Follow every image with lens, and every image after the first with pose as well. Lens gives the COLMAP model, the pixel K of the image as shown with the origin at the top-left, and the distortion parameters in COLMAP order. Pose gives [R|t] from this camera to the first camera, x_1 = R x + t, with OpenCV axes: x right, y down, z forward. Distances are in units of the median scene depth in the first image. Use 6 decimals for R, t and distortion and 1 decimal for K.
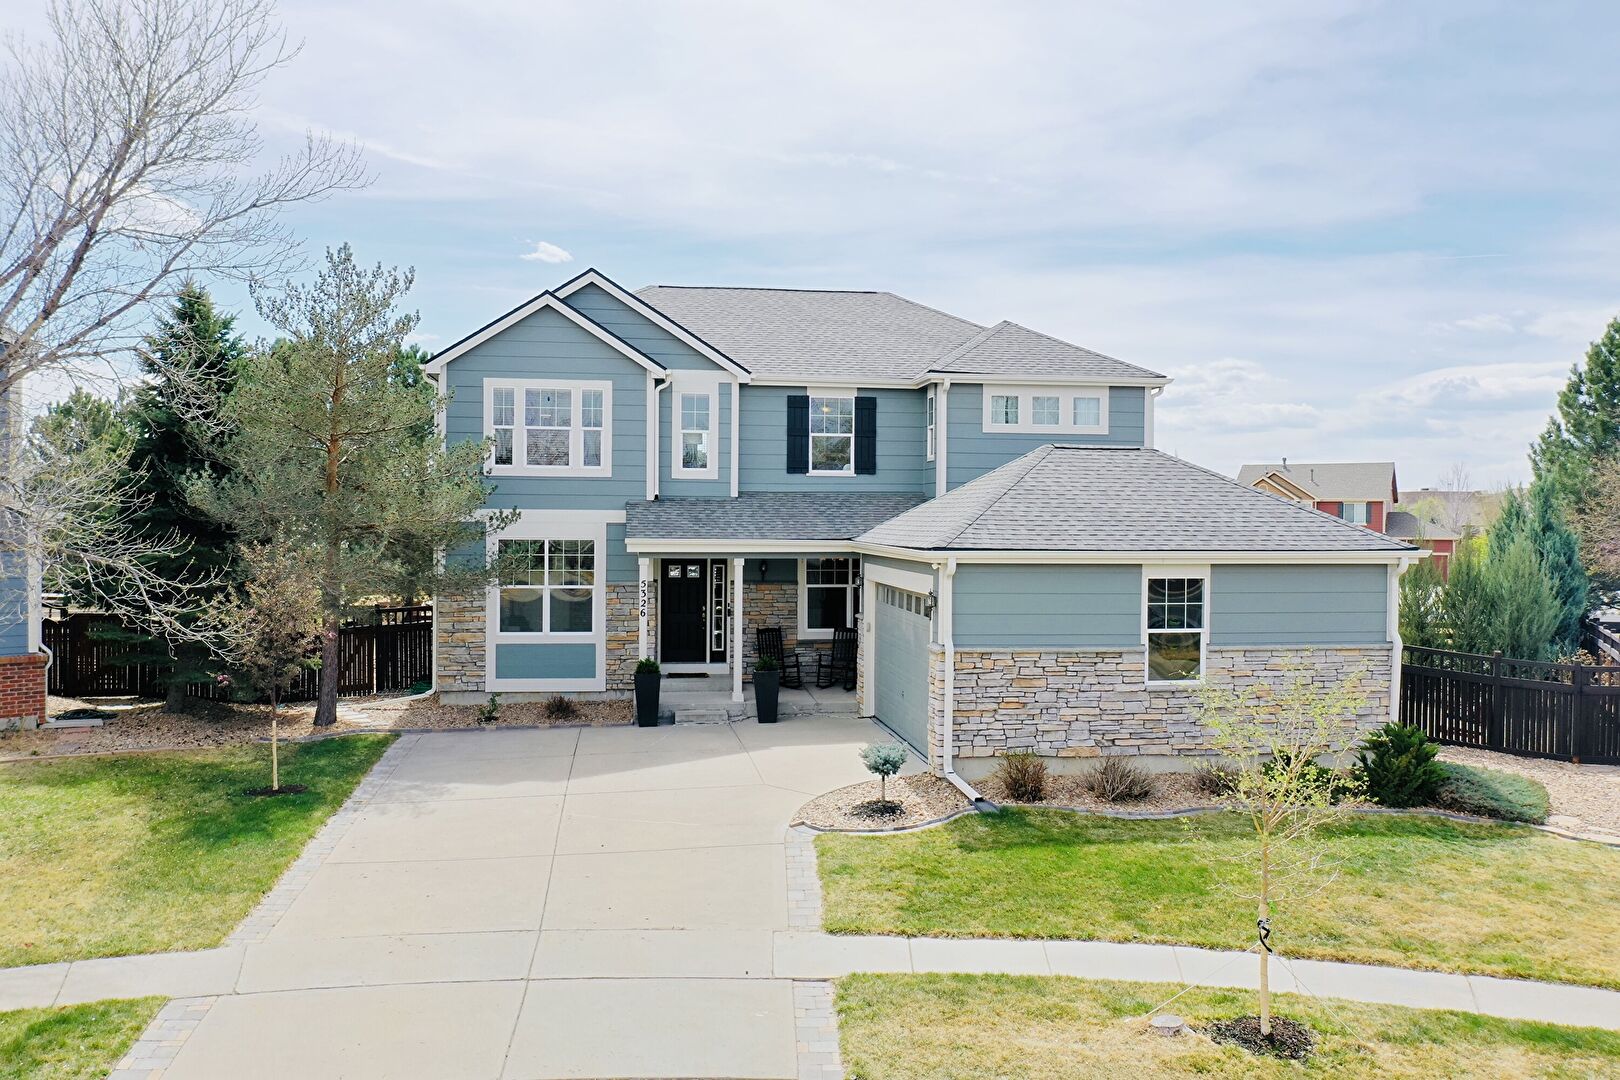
lens RADIAL K [[1260.0, 0, 810.0], [0, 1260.0, 540.0], [0, 0, 1]] dist [-0.032869, -0.006469]
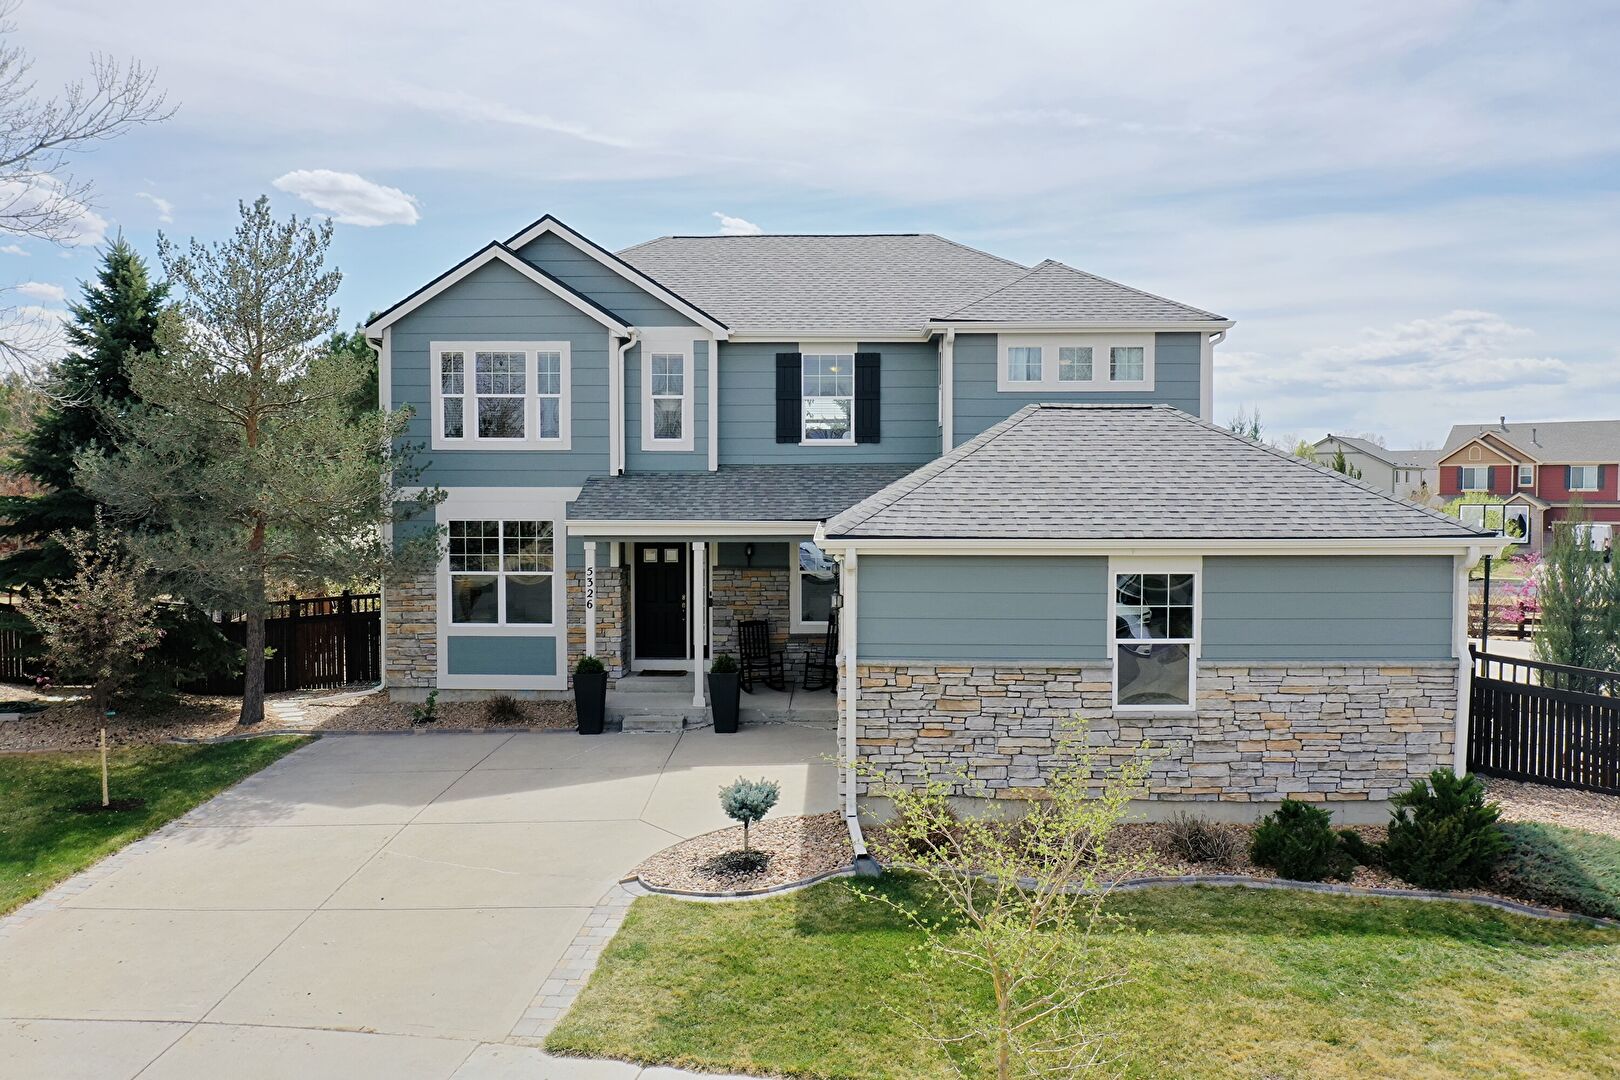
lens RADIAL K [[1260.0, 0, 810.0], [0, 1260.0, 540.0], [0, 0, 1]] dist [-0.032869, -0.006469]
pose [[0.986391, -0.000148, -0.164418, 0.159919], [0.004311, 0.999679, 0.024960, -0.008062], [0.164362, -0.025329, 0.986075, 0.154304]]
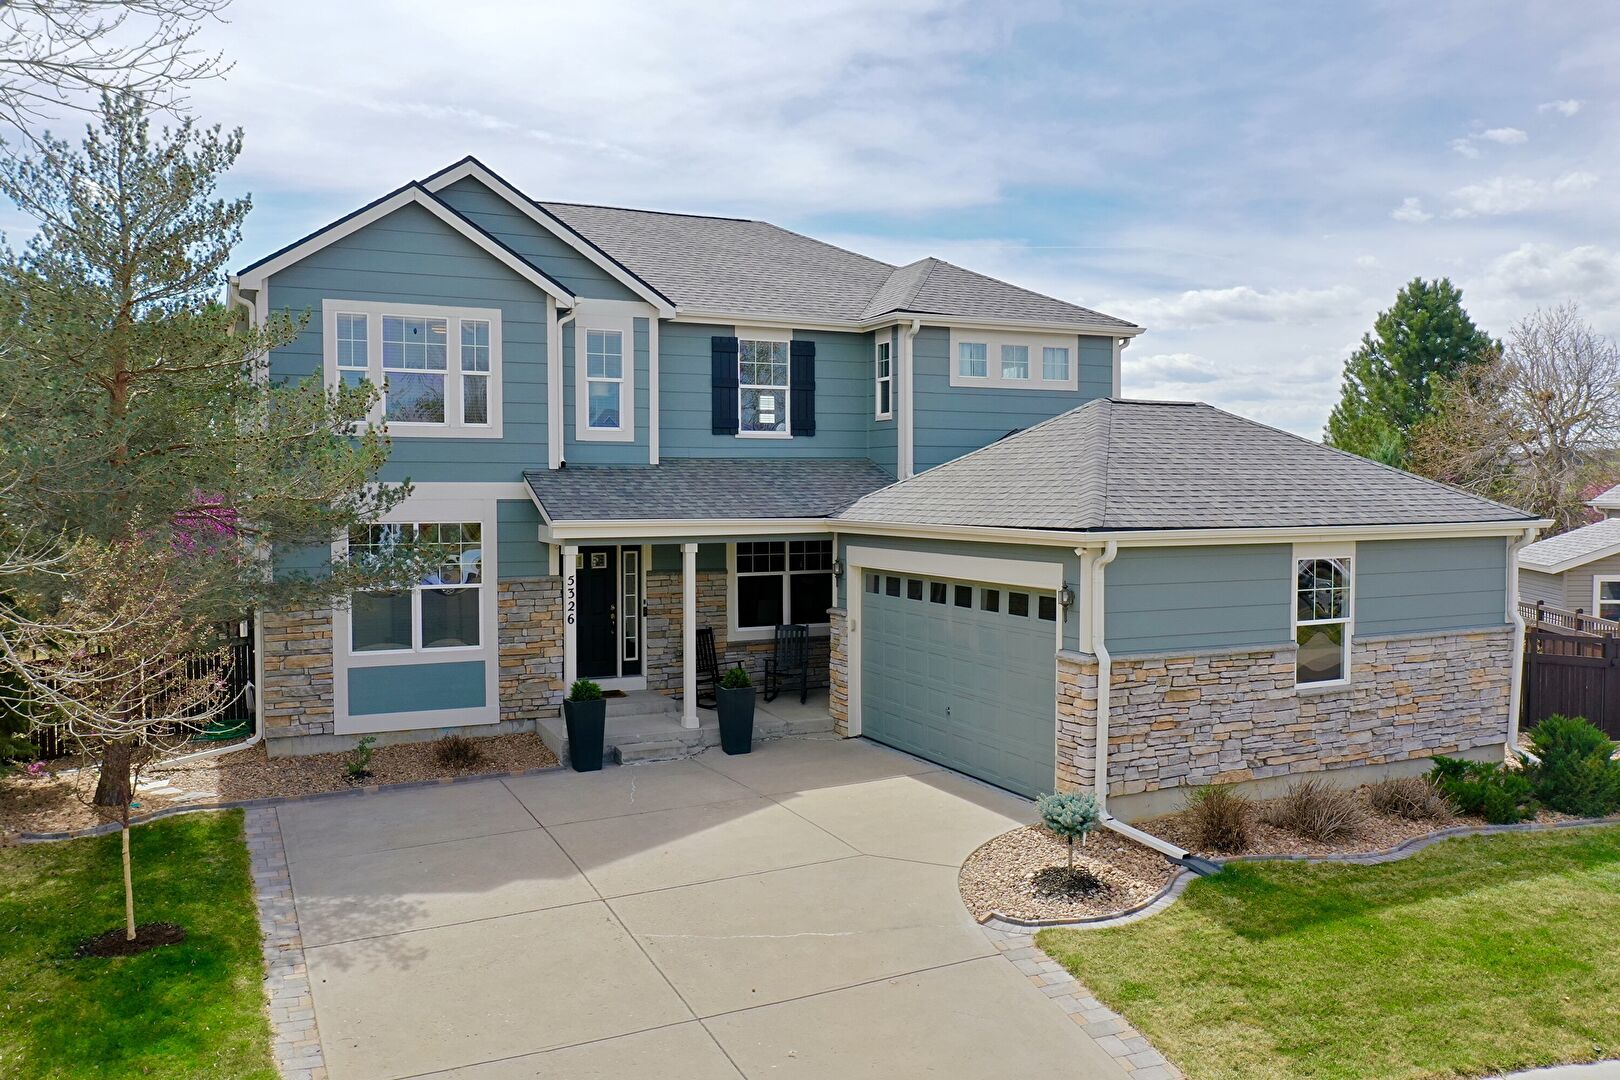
lens RADIAL K [[1260.0, 0, 810.0], [0, 1260.0, 540.0], [0, 0, 1]] dist [-0.032869, -0.006469]
pose [[0.955853, -0.021255, 0.293076, -0.209827], [0.014439, 0.999573, 0.025400, -0.005929], [-0.293491, -0.020047, 0.955752, 0.236964]]
